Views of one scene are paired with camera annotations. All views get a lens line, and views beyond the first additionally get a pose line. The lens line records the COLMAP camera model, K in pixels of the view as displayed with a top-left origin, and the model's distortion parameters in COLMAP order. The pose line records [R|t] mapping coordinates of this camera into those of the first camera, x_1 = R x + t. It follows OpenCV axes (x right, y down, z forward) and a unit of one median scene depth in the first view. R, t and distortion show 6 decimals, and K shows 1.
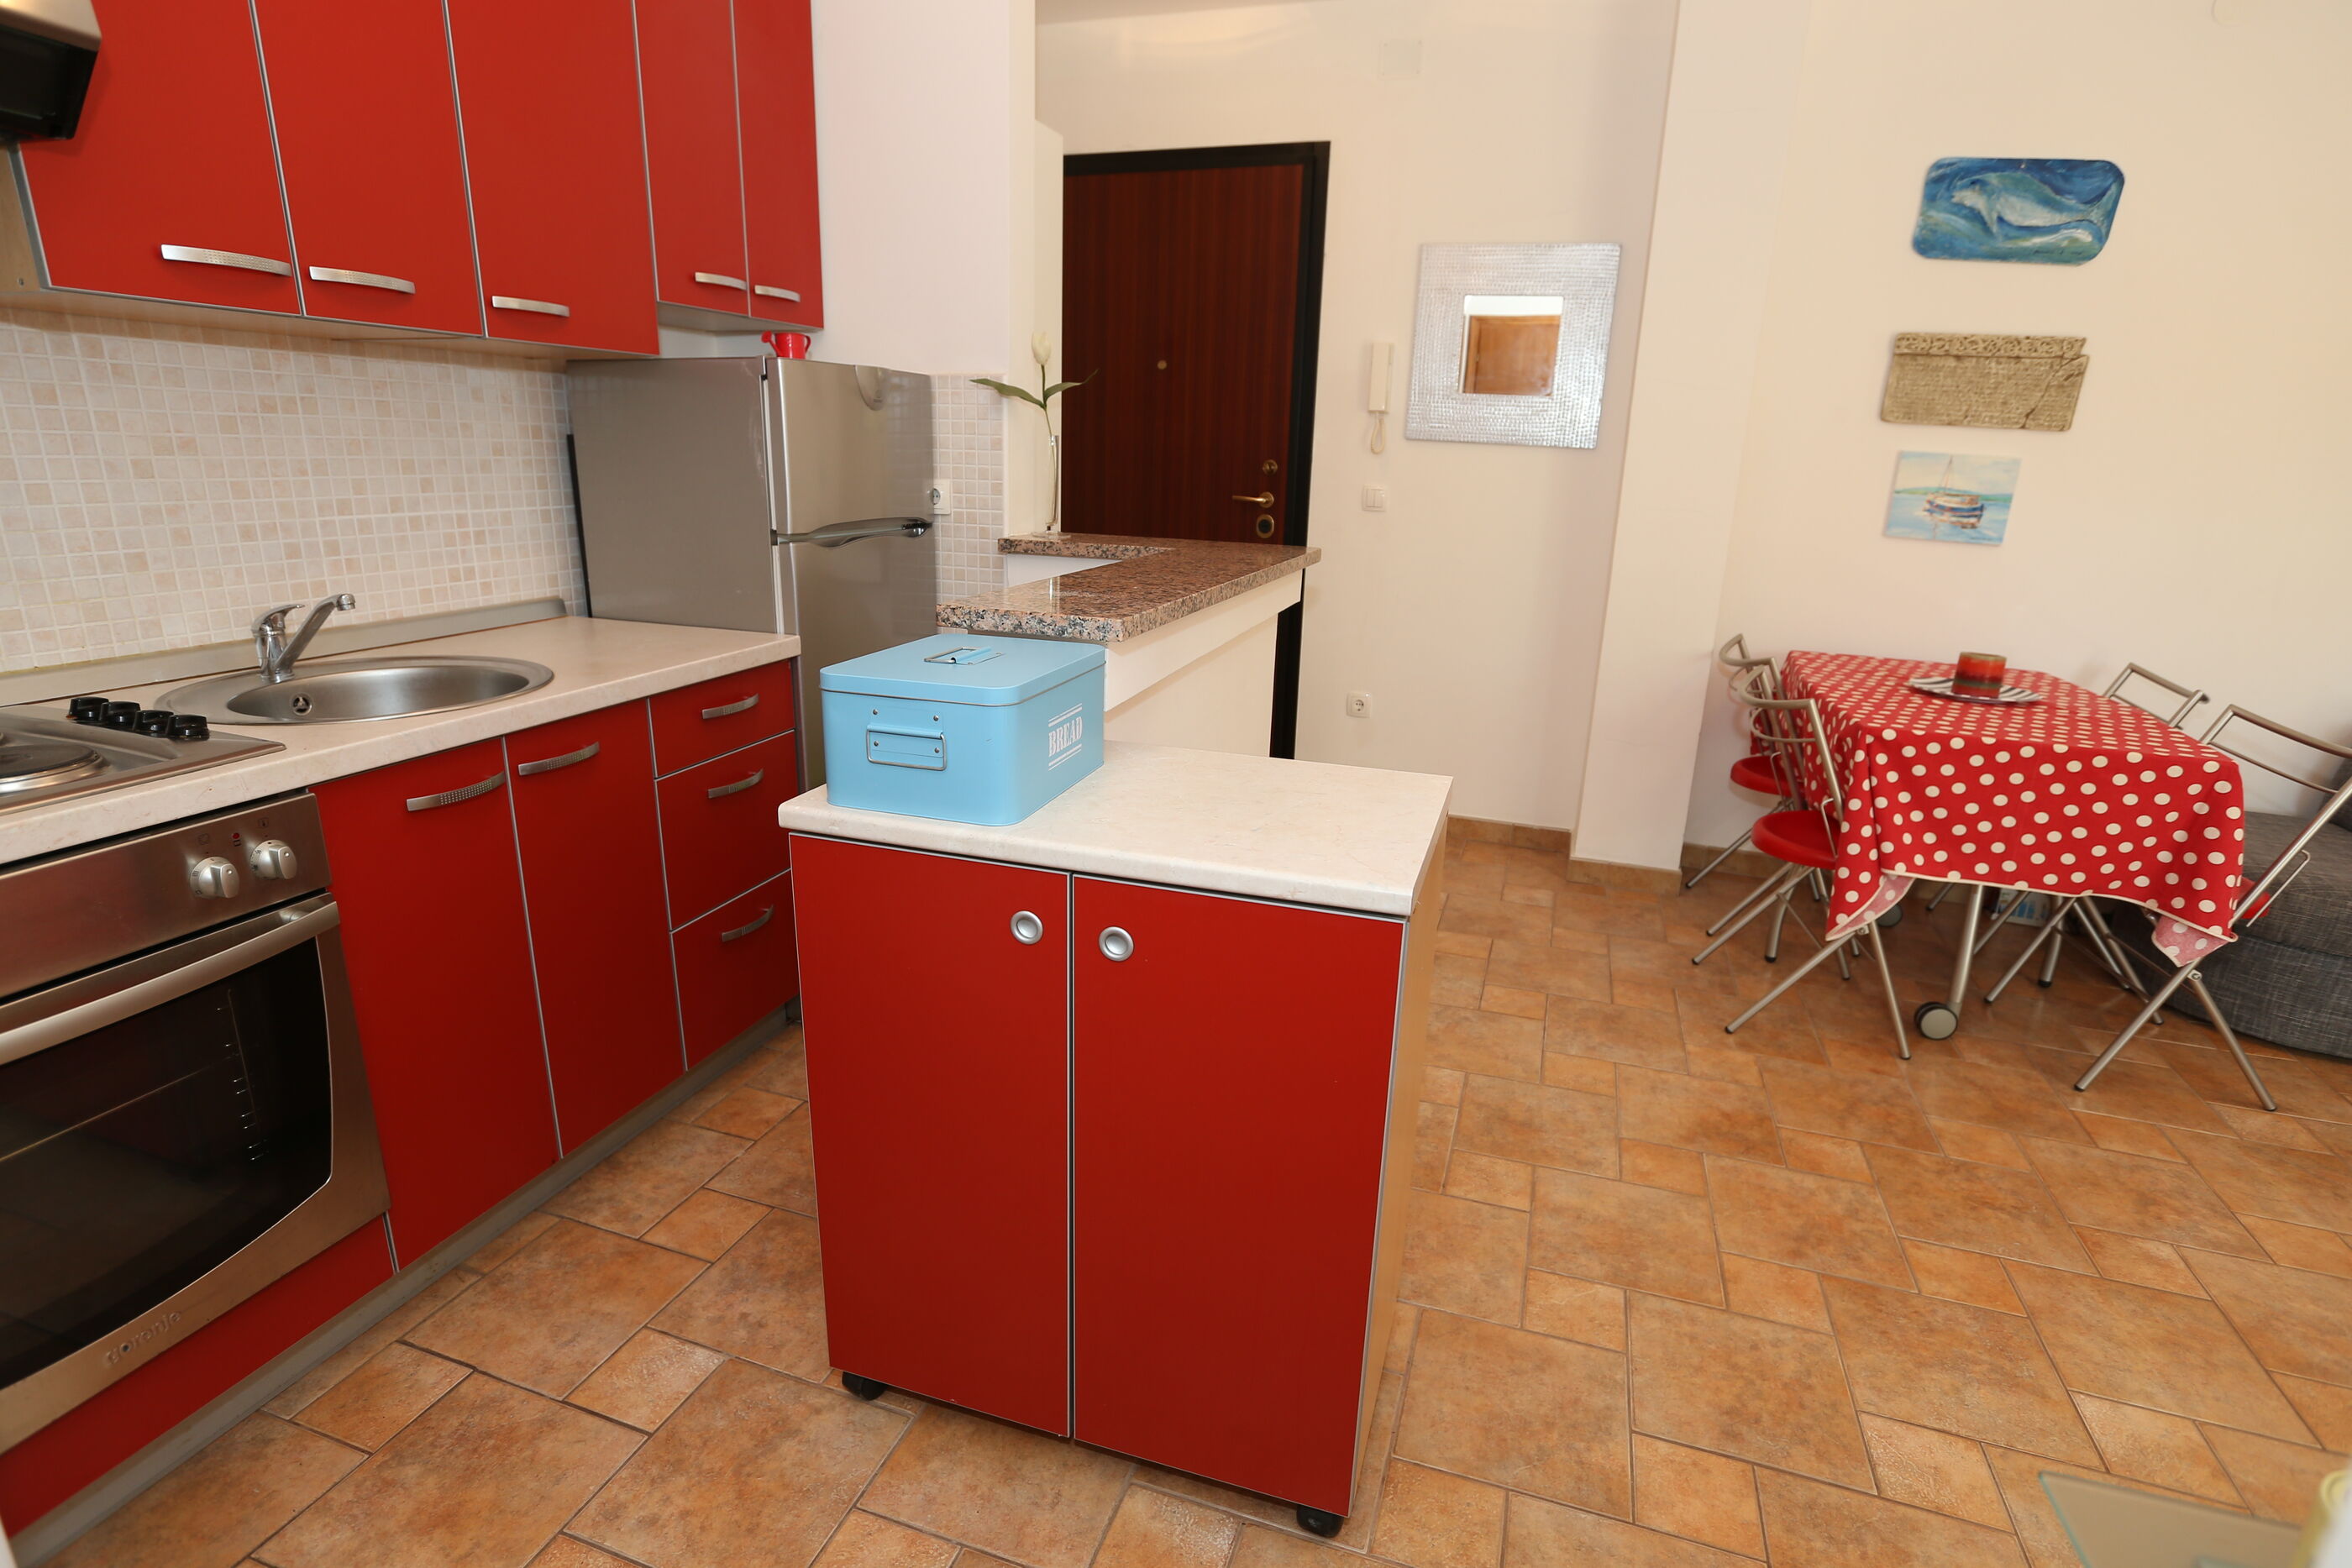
lens RADIAL K [[1171.5, 0, 1166.5], [0, 1171.5, 786.5], [0, 0, 1]] dist [-0.047488, 0.026368]
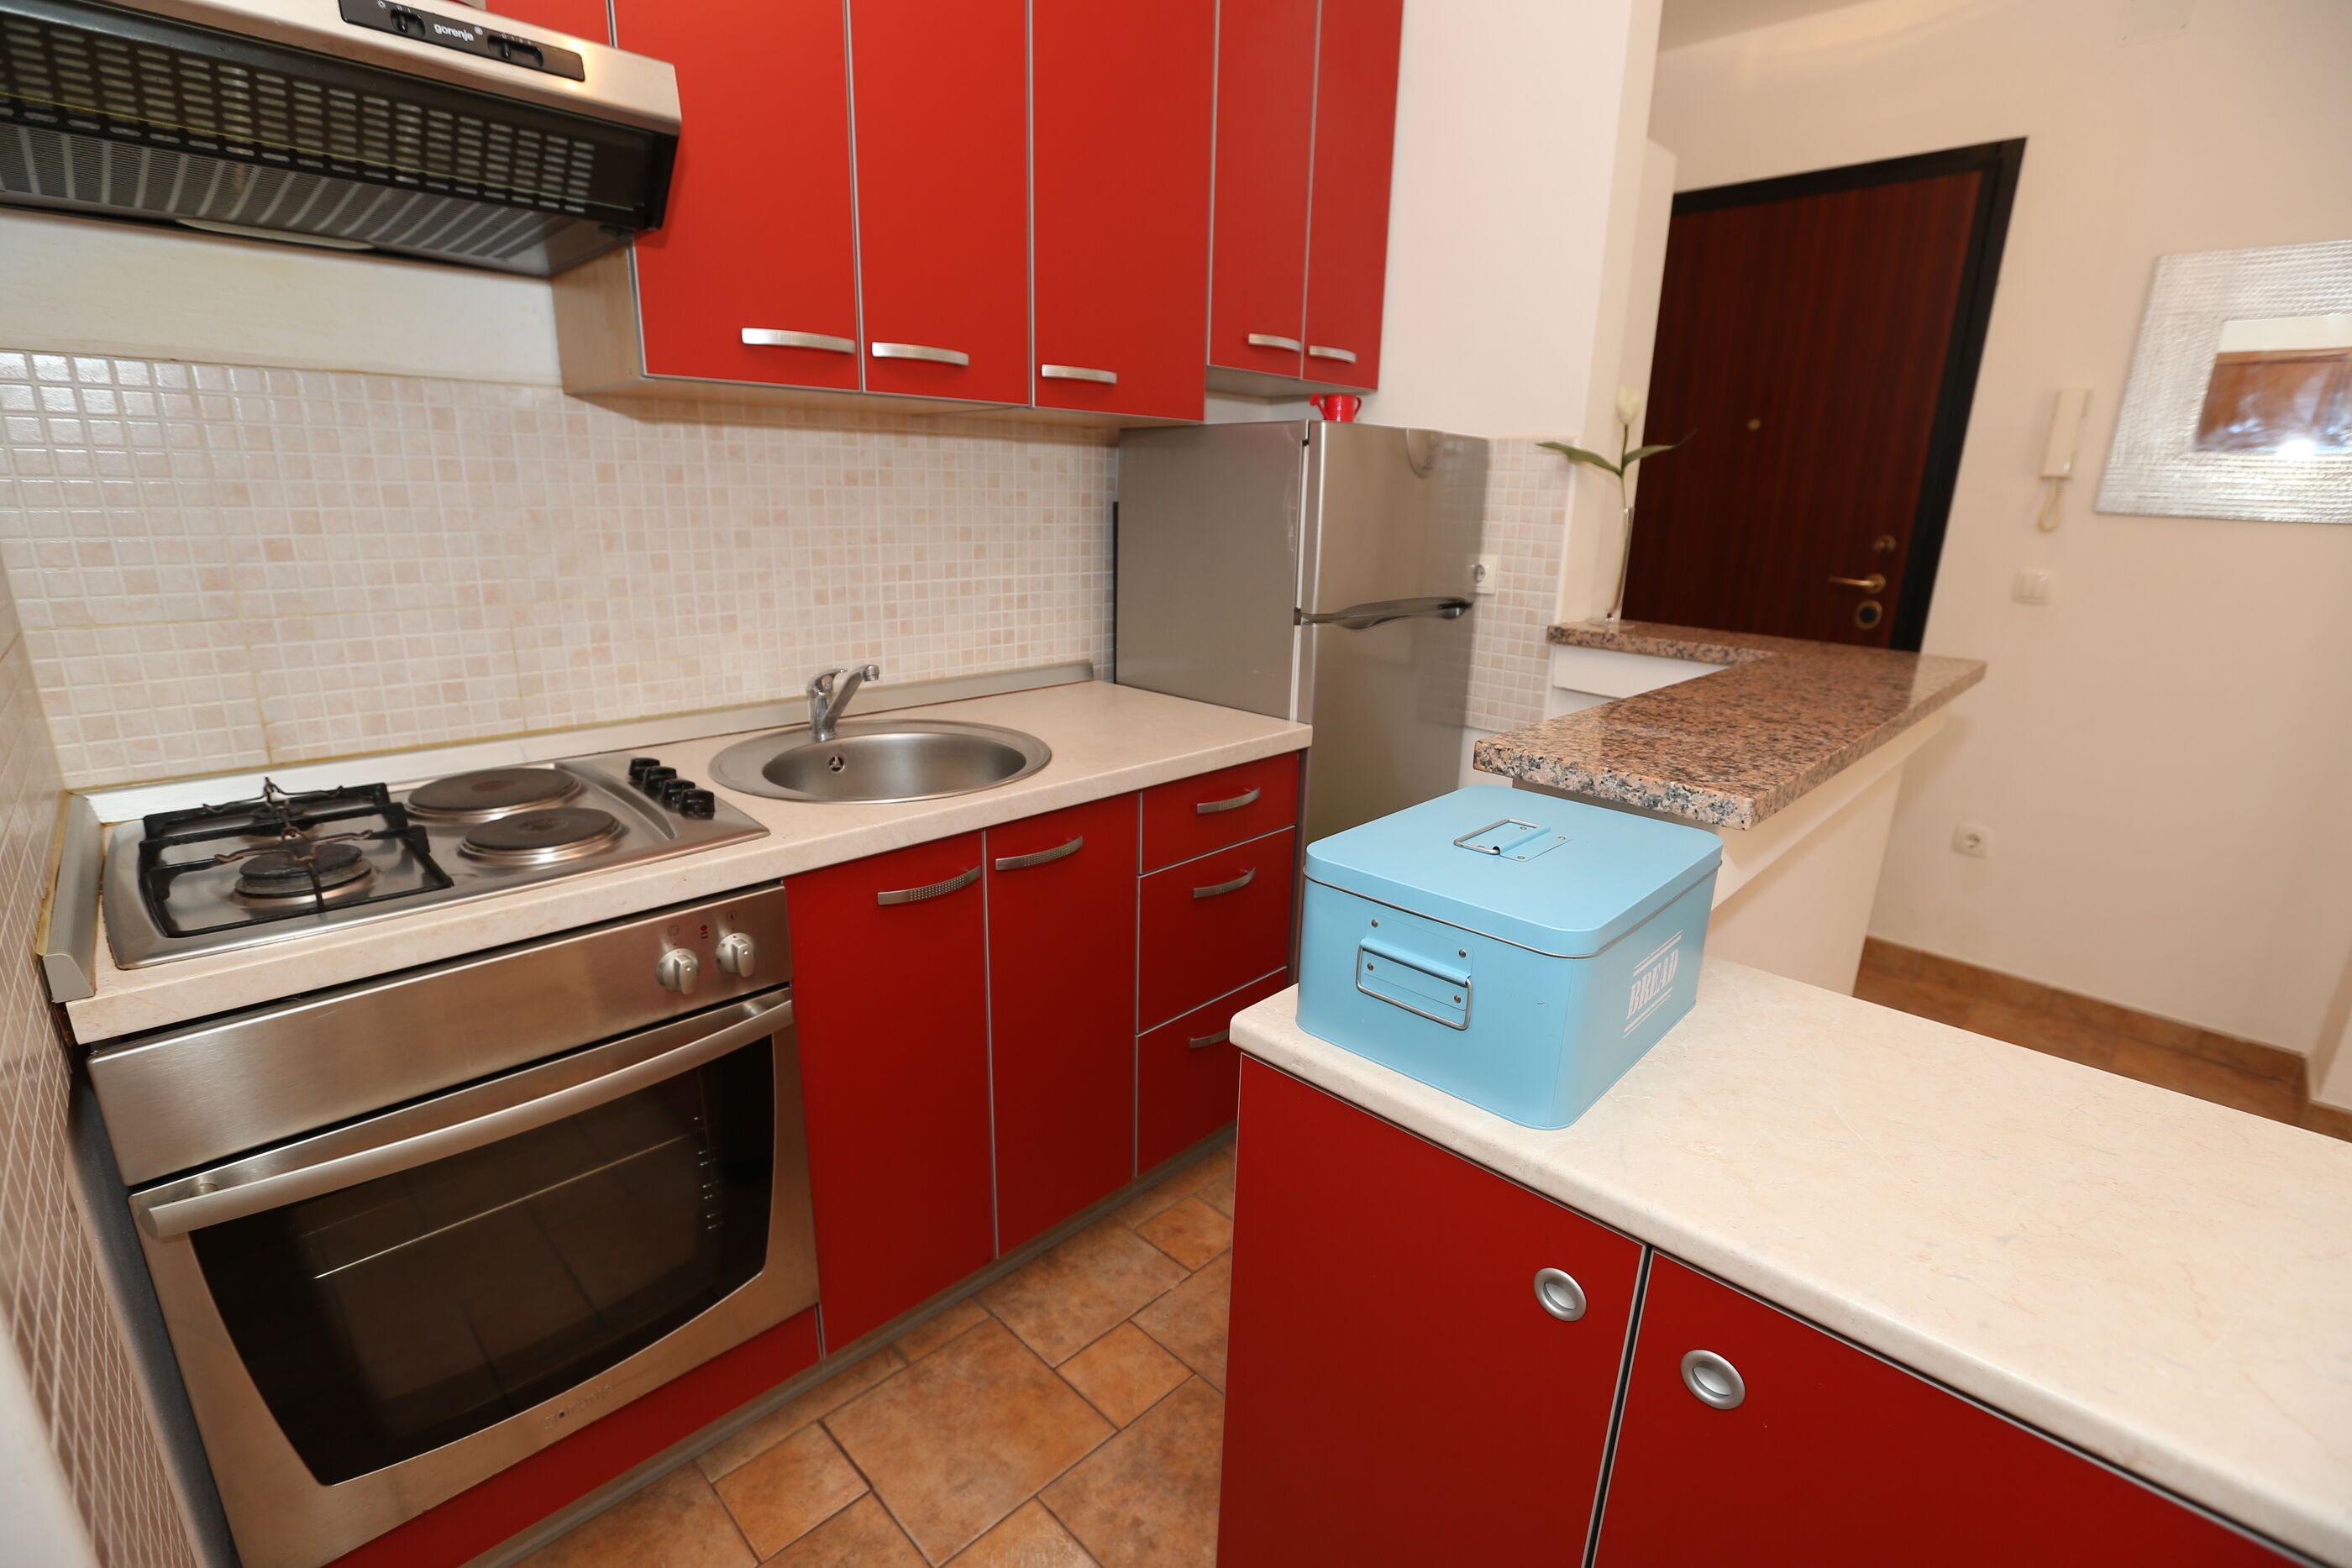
lens RADIAL K [[1070.5, 0, 1171.9], [0, 1070.5, 787.2], [0, 0, 1]] dist [-0.057518, 0.023018]
pose [[0.897424, 0.115599, -0.425755, -0.059781], [-0.124160, 0.992232, 0.007698, -0.086235], [0.423338, 0.045953, 0.904806, 0.232358]]
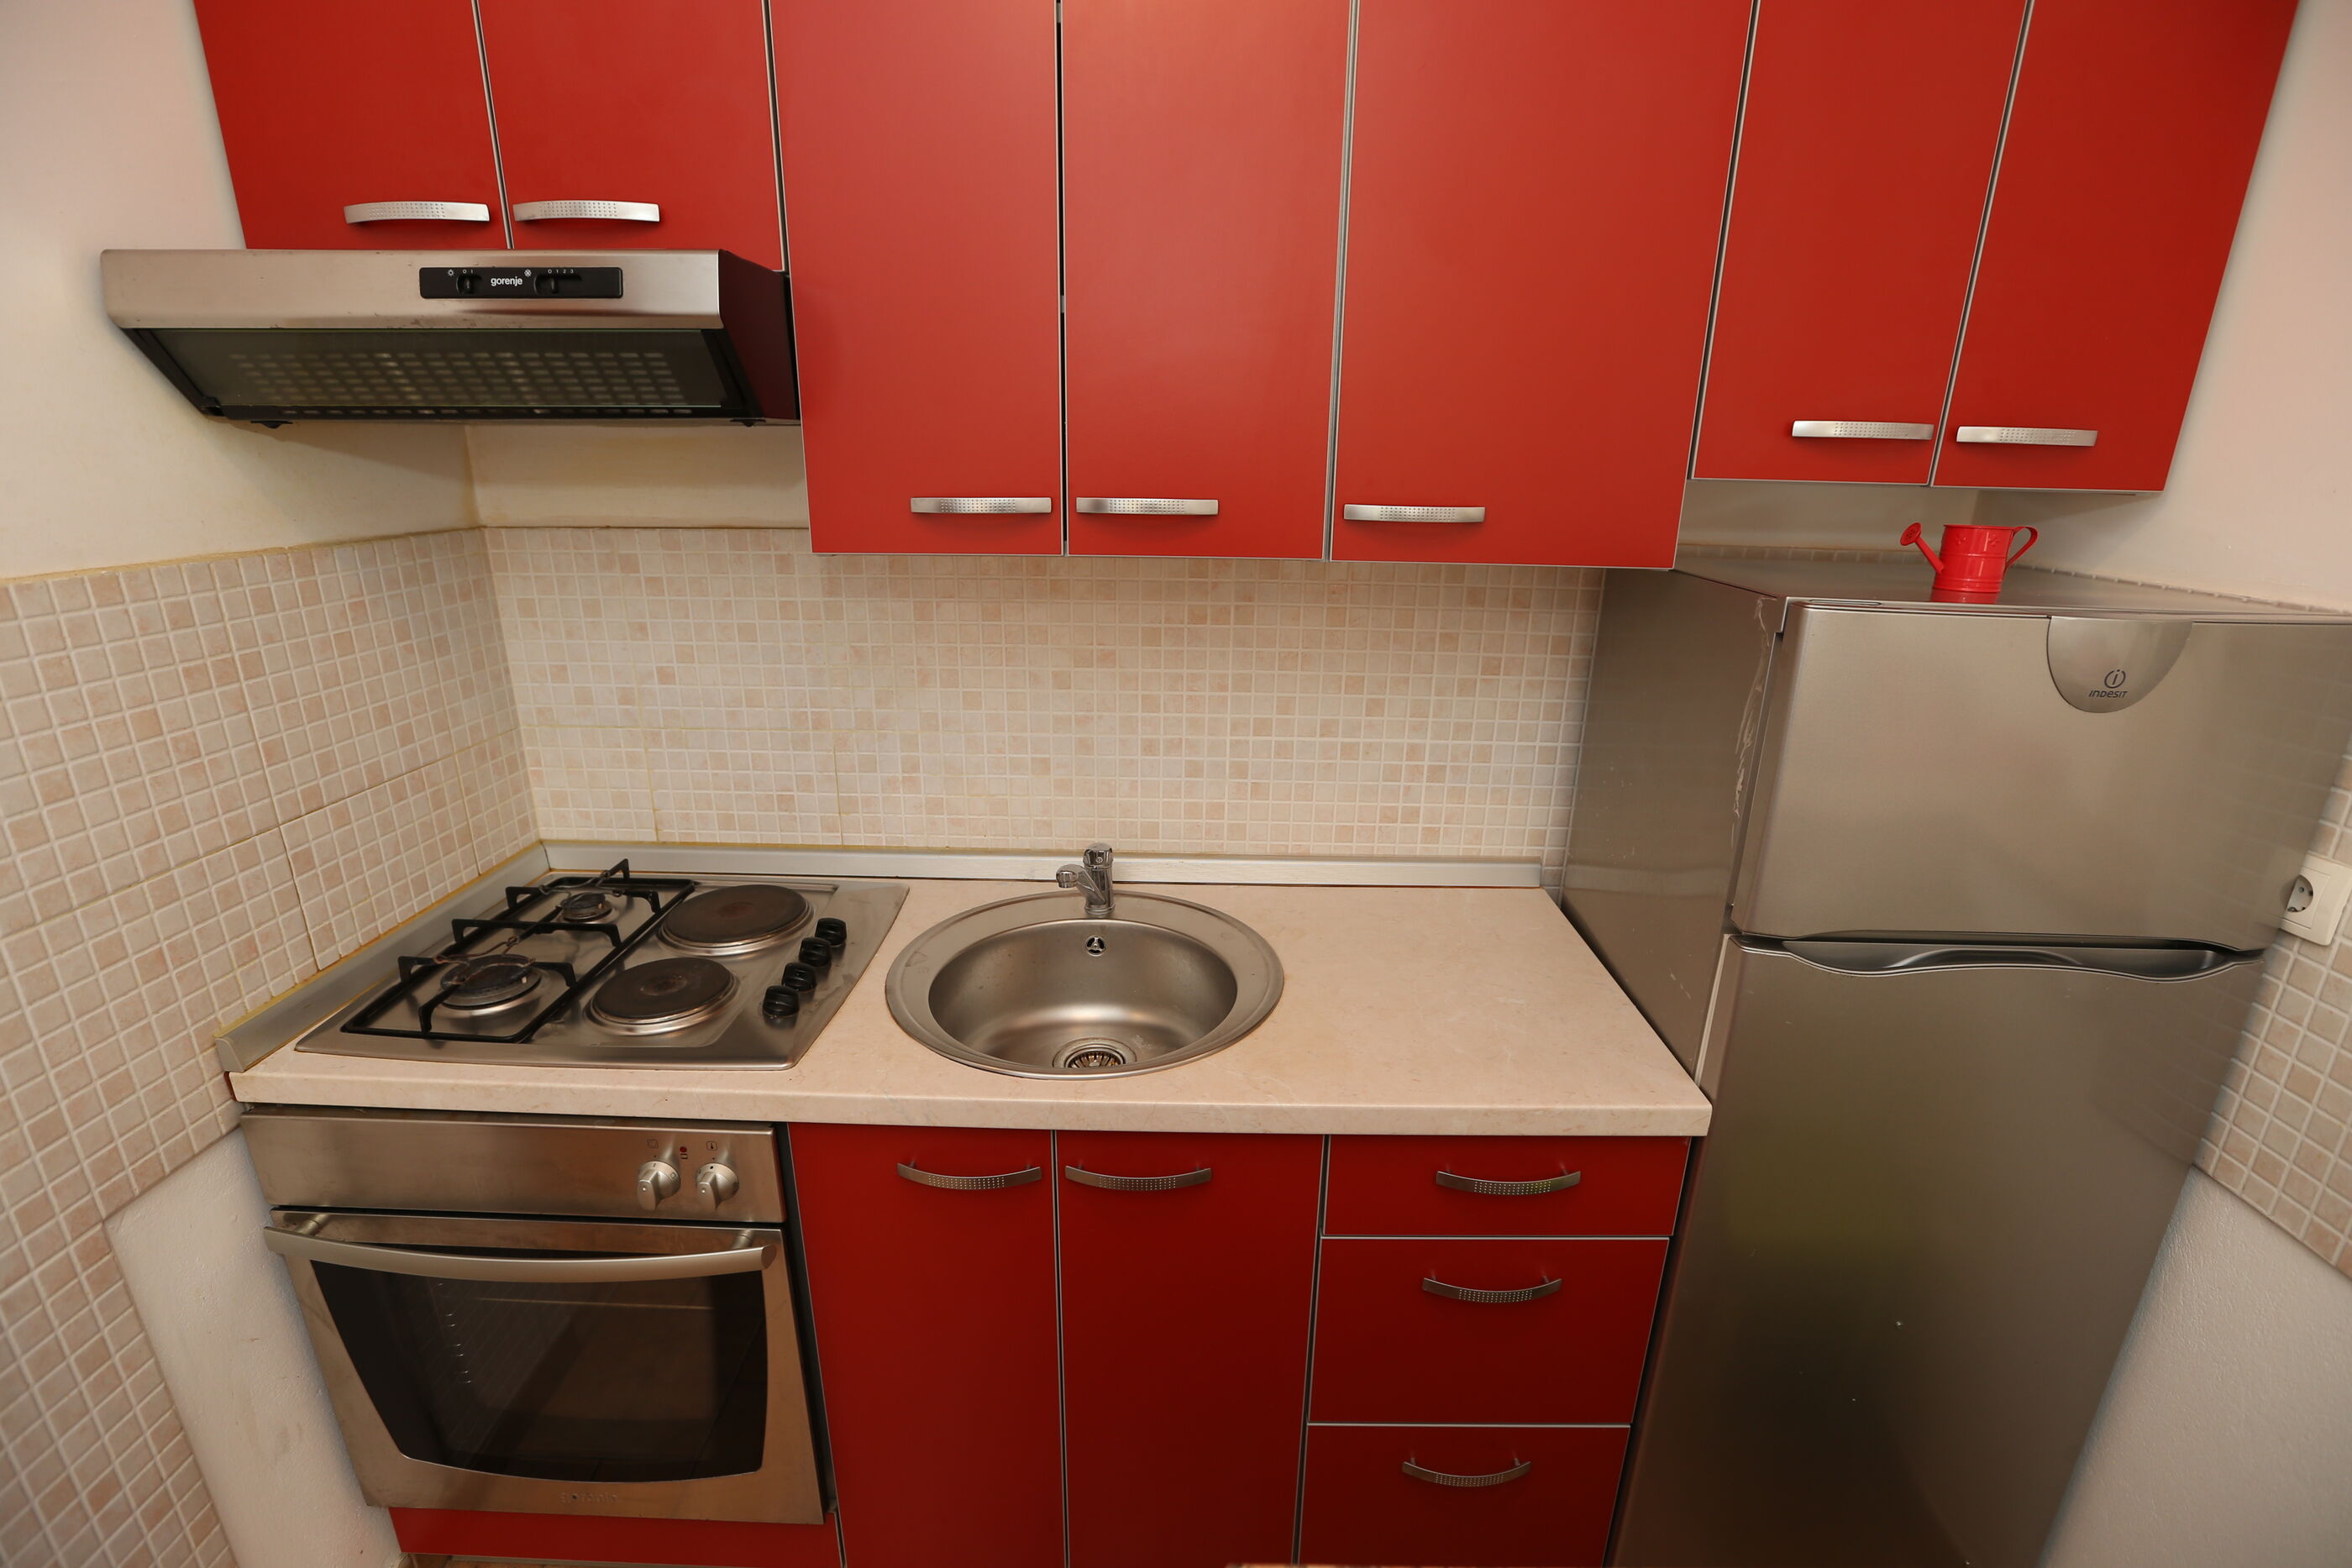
lens RADIAL K [[1059.8, 0, 1176.0], [0, 1059.8, 784.0], [0, 0, 1]] dist [-0.073281, 0.022289]
pose [[0.299684, 0.271400, -0.914621, 0.001524], [-0.268633, 0.943900, 0.192068, -0.337294], [0.915438, 0.188137, 0.355778, 0.666769]]
